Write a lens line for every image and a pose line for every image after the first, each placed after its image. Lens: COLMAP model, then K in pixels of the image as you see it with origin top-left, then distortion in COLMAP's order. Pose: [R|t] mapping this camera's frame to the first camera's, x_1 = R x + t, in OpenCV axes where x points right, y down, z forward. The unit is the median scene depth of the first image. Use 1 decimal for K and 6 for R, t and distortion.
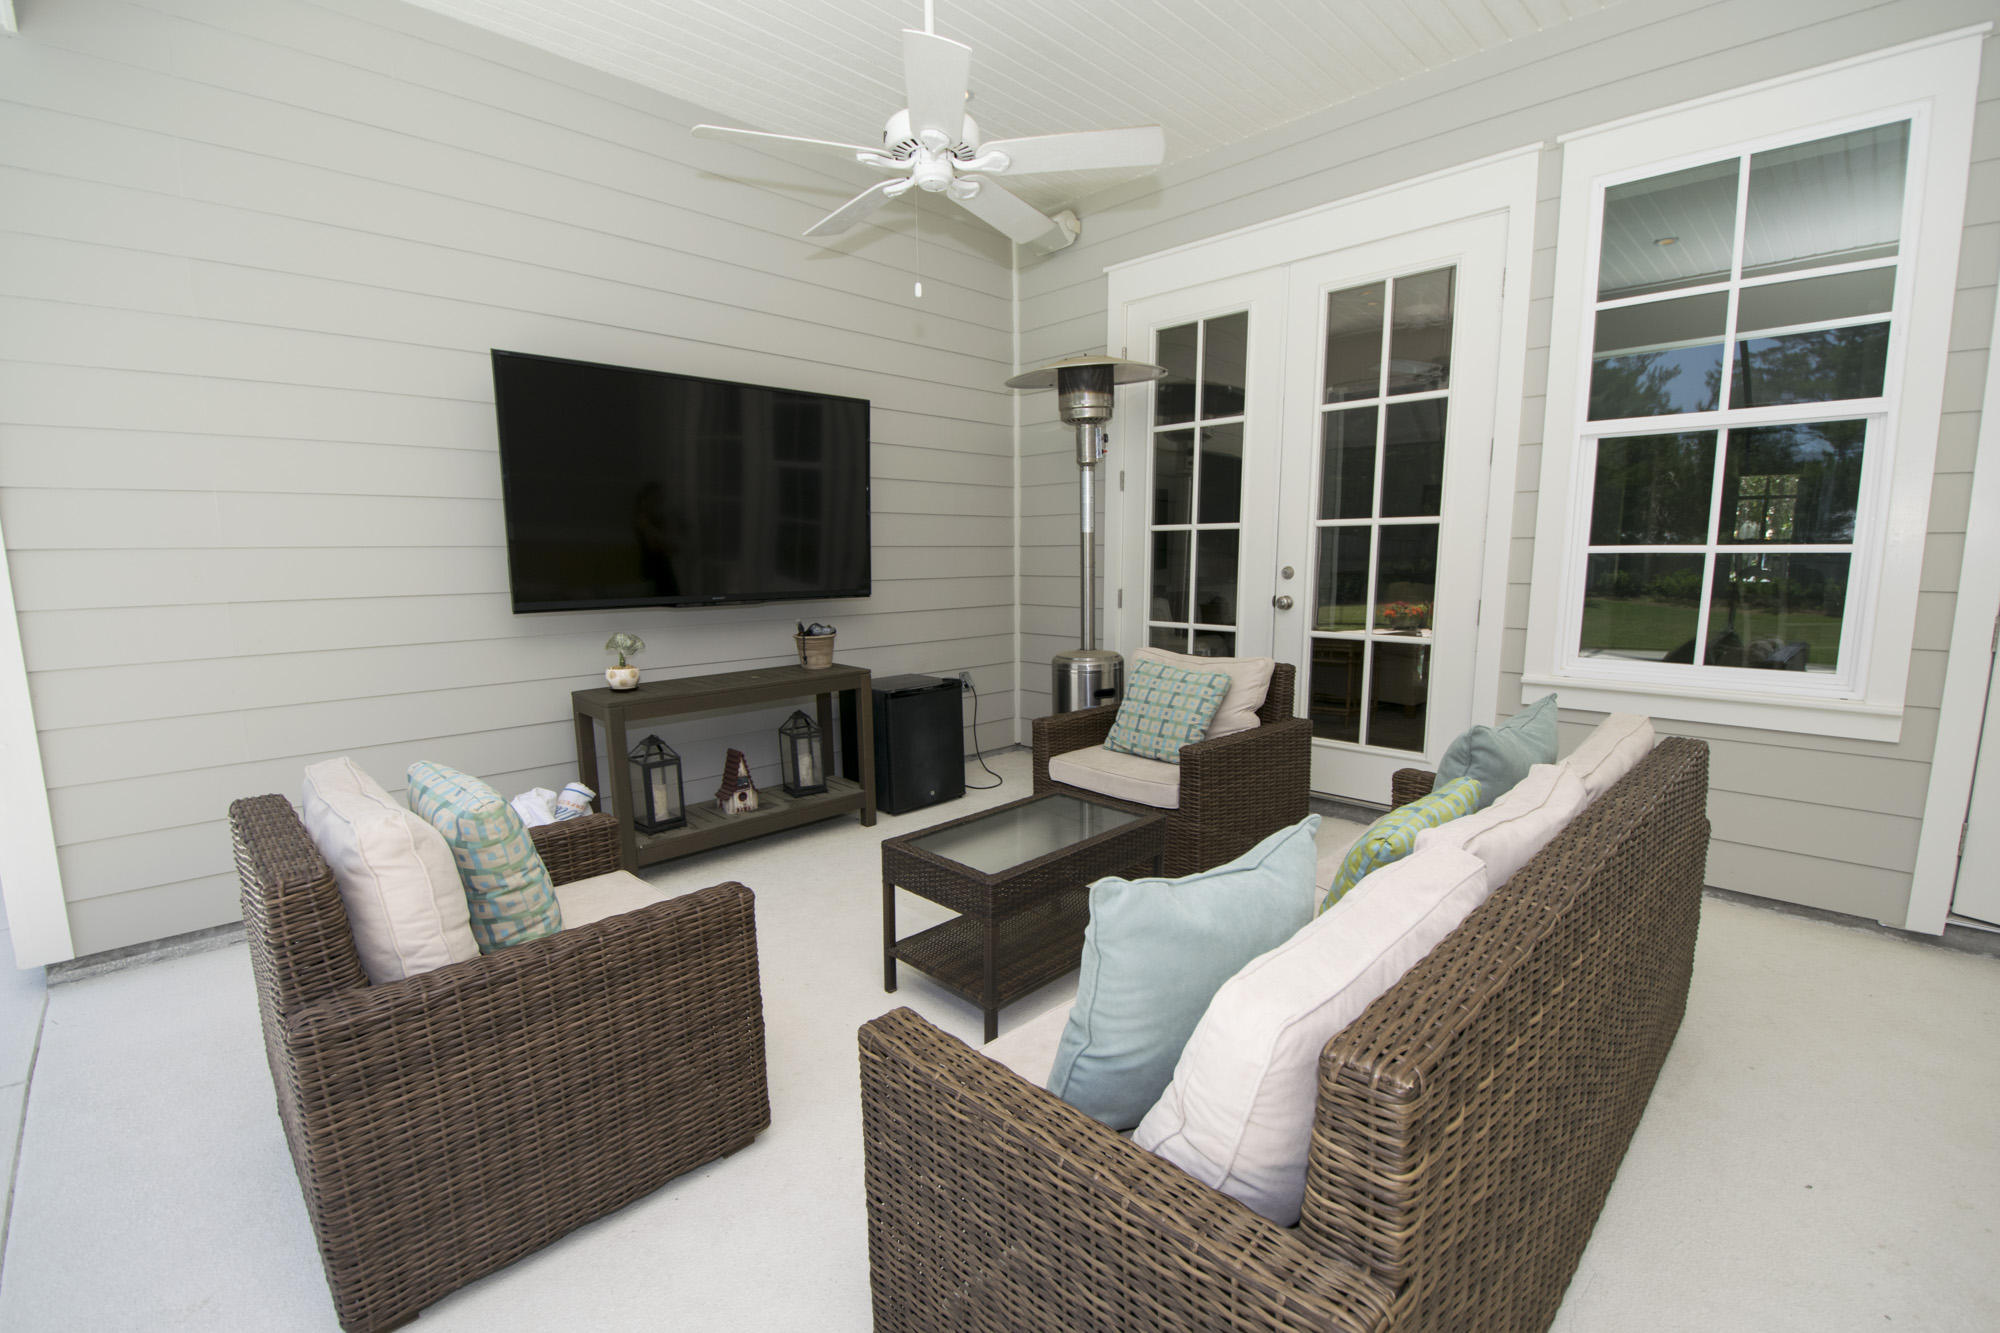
lens RADIAL K [[888.0, 0, 1009.7], [0, 888.0, 688.9], [0, 0, 1]] dist [-0.001978, -0.011161]
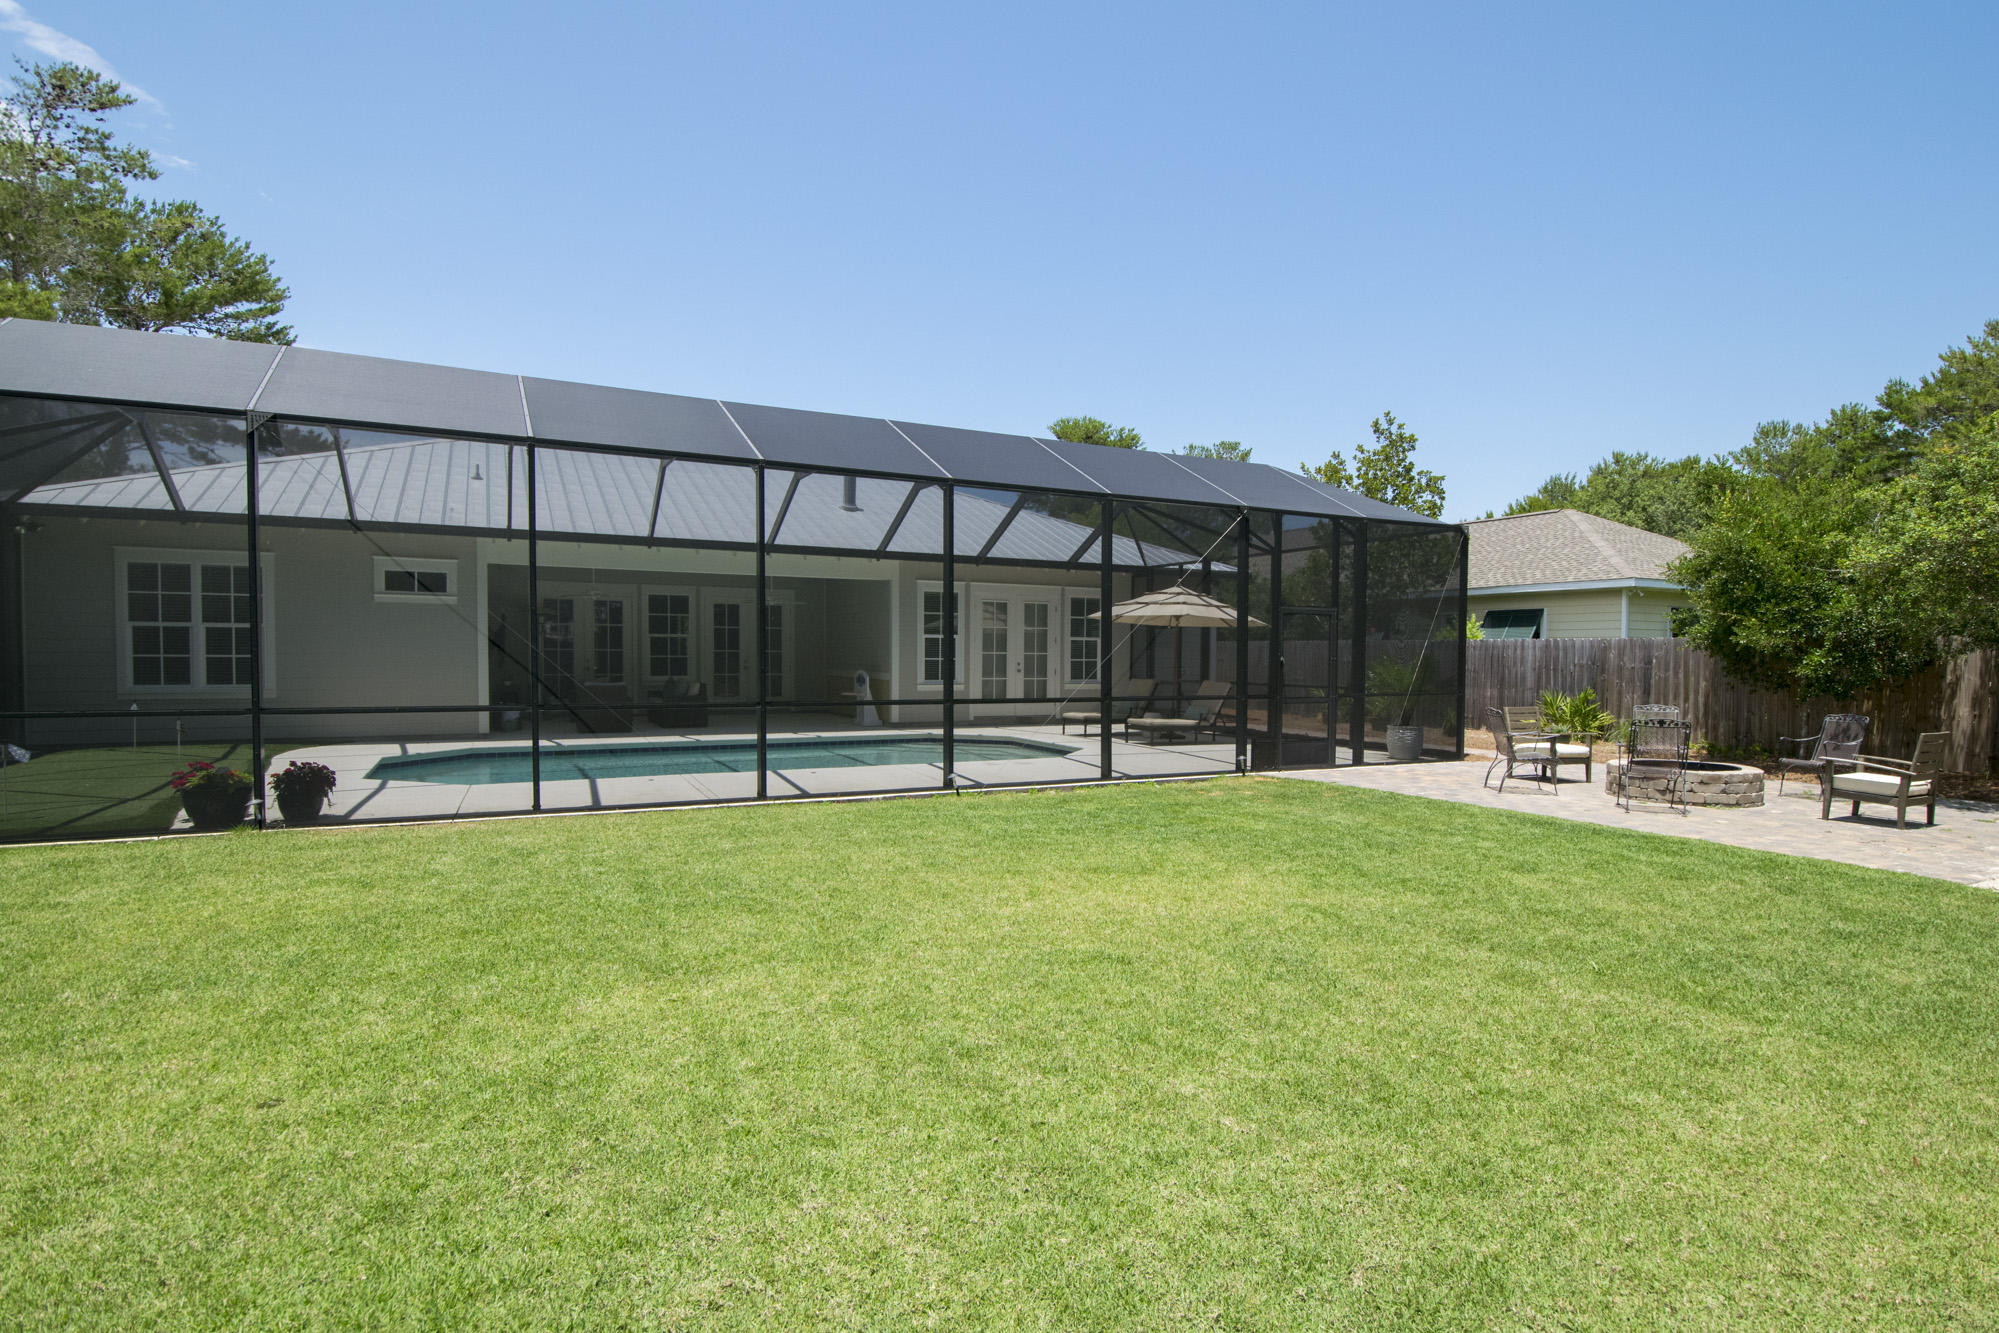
lens RADIAL K [[1009.6, 0, 1029.1], [0, 1009.6, 687.3], [0, 0, 1]] dist [0.001149, -0.019918]
pose [[0.294494, -0.023686, 0.955360, -3.647719], [0.128948, 0.991535, -0.015166, 0.339273], [-0.946914, 0.127658, 0.295056, -2.399486]]
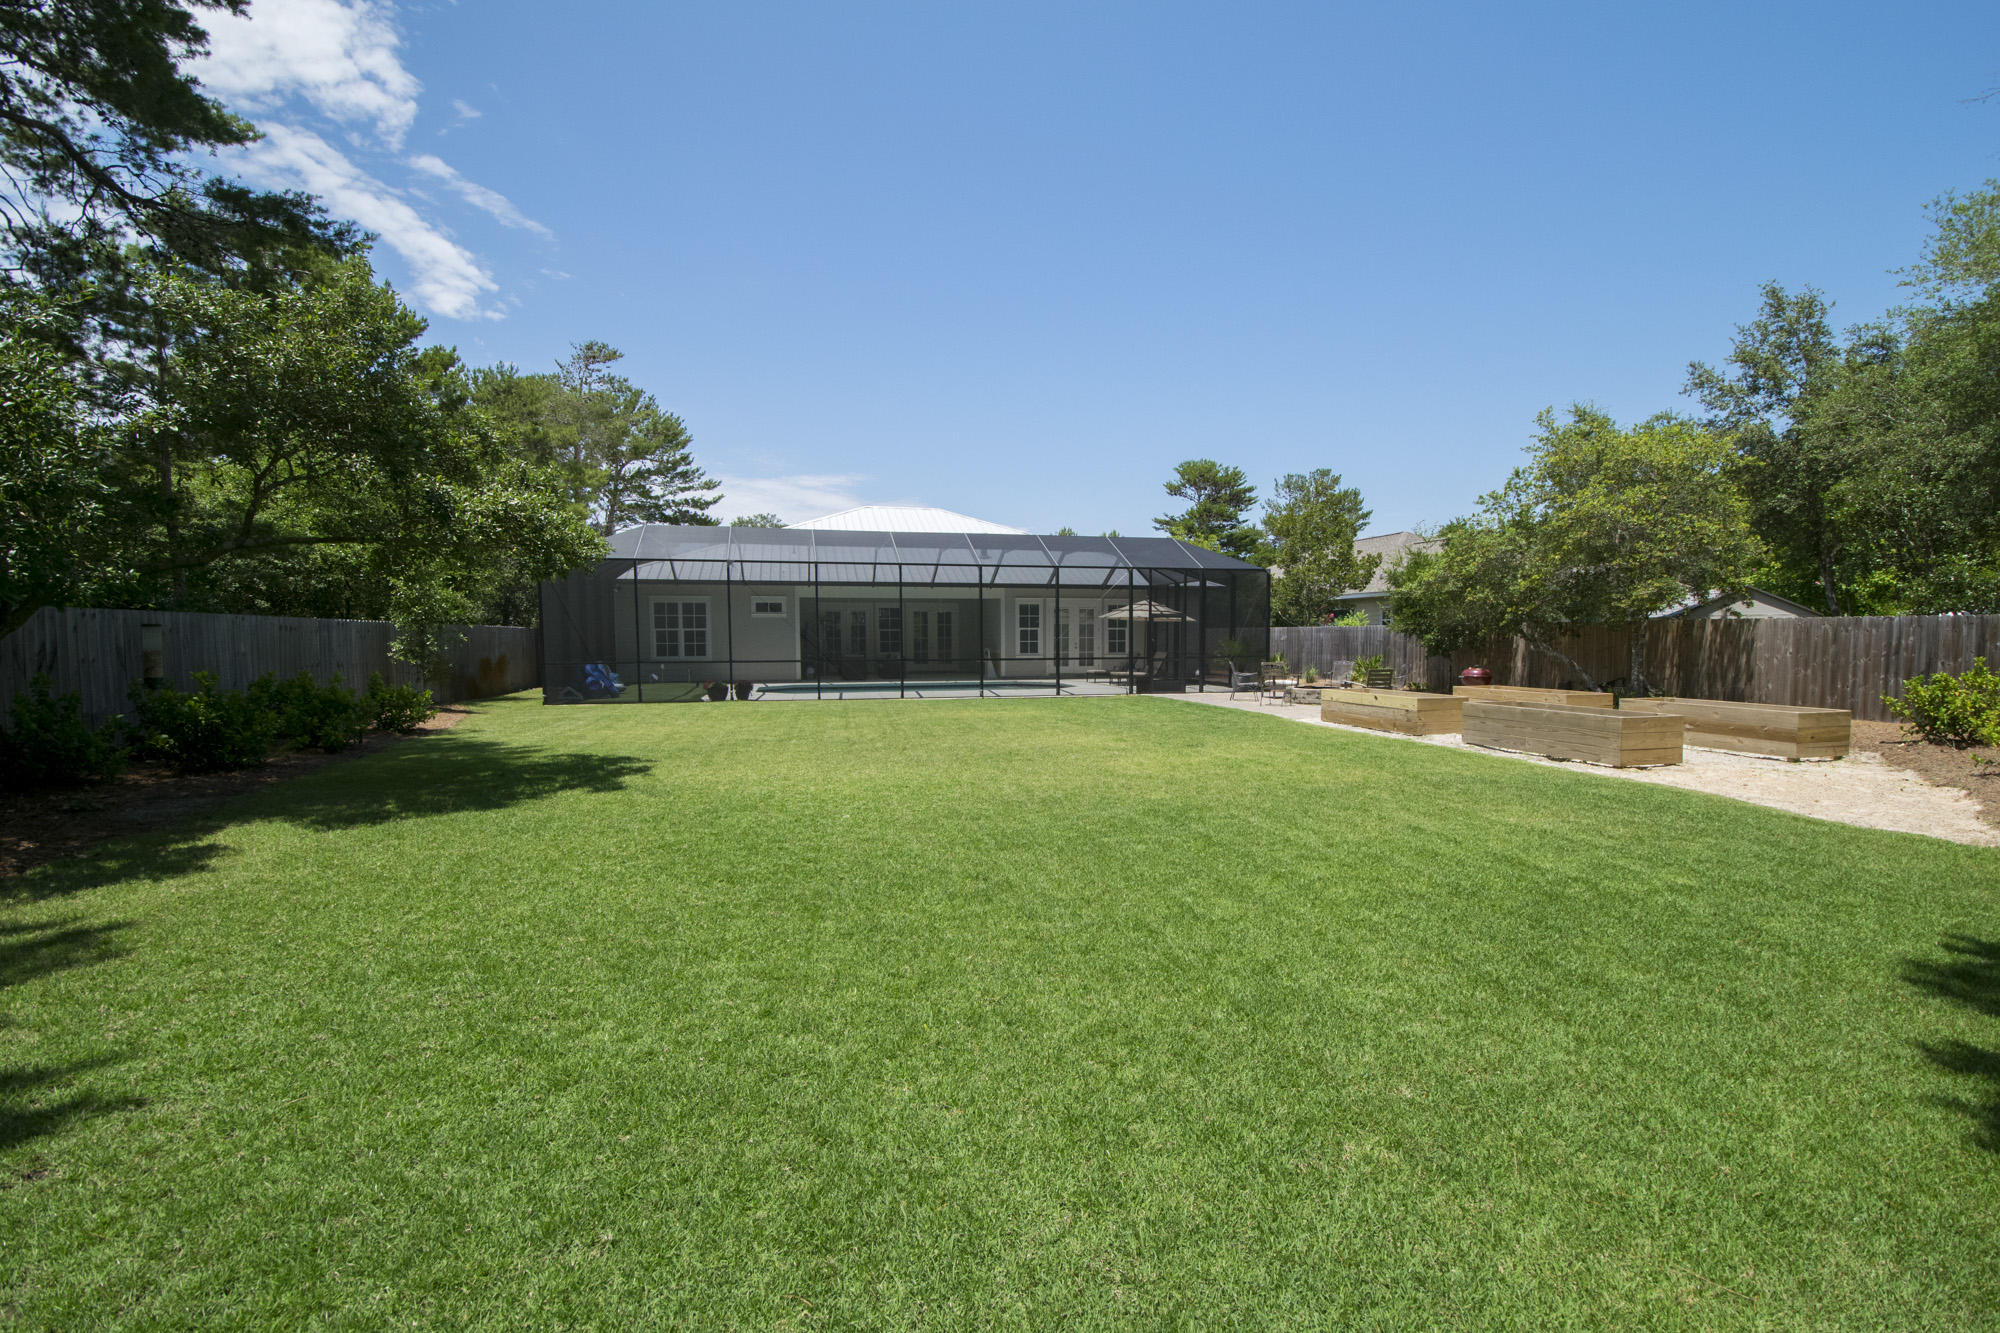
lens RADIAL K [[888.0, 0, 1009.7], [0, 888.0, 688.9], [0, 0, 1]] dist [-0.001978, -0.011161]
pose [[0.525880, -0.045123, 0.849361, -5.601040], [0.124097, 0.991977, -0.024135, 0.624916], [-0.841457, 0.118095, 0.527260, -4.296108]]
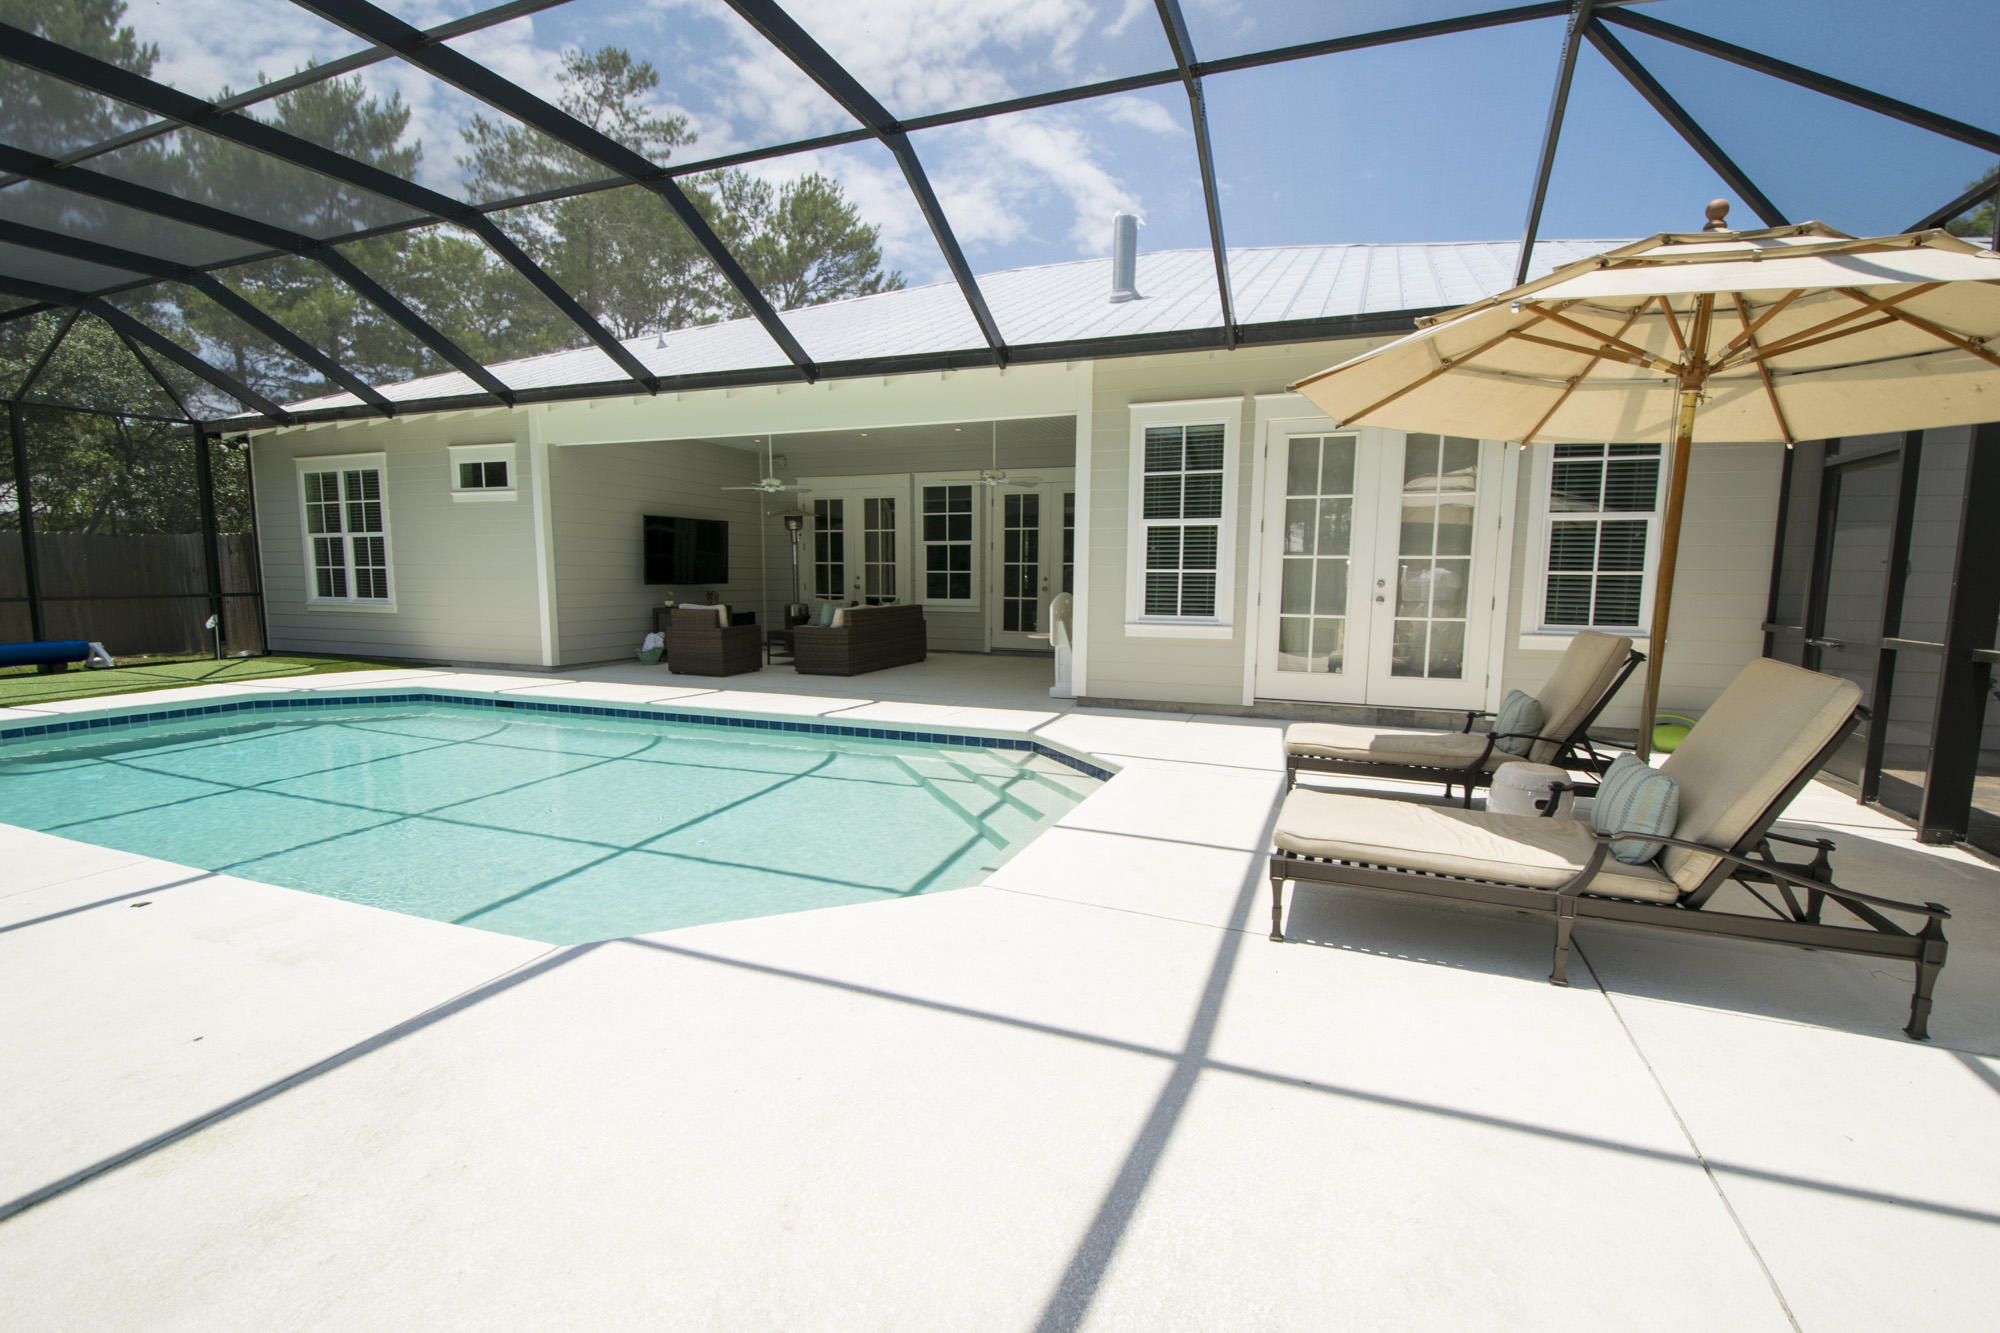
lens RADIAL K [[888.0, 0, 1009.7], [0, 888.0, 688.9], [0, 0, 1]] dist [-0.001978, -0.011161]
pose [[0.914812, -0.038227, 0.402067, -0.521486], [0.045227, 0.998945, -0.007927, 0.339316], [-0.401340, 0.025435, 0.915576, -2.270501]]
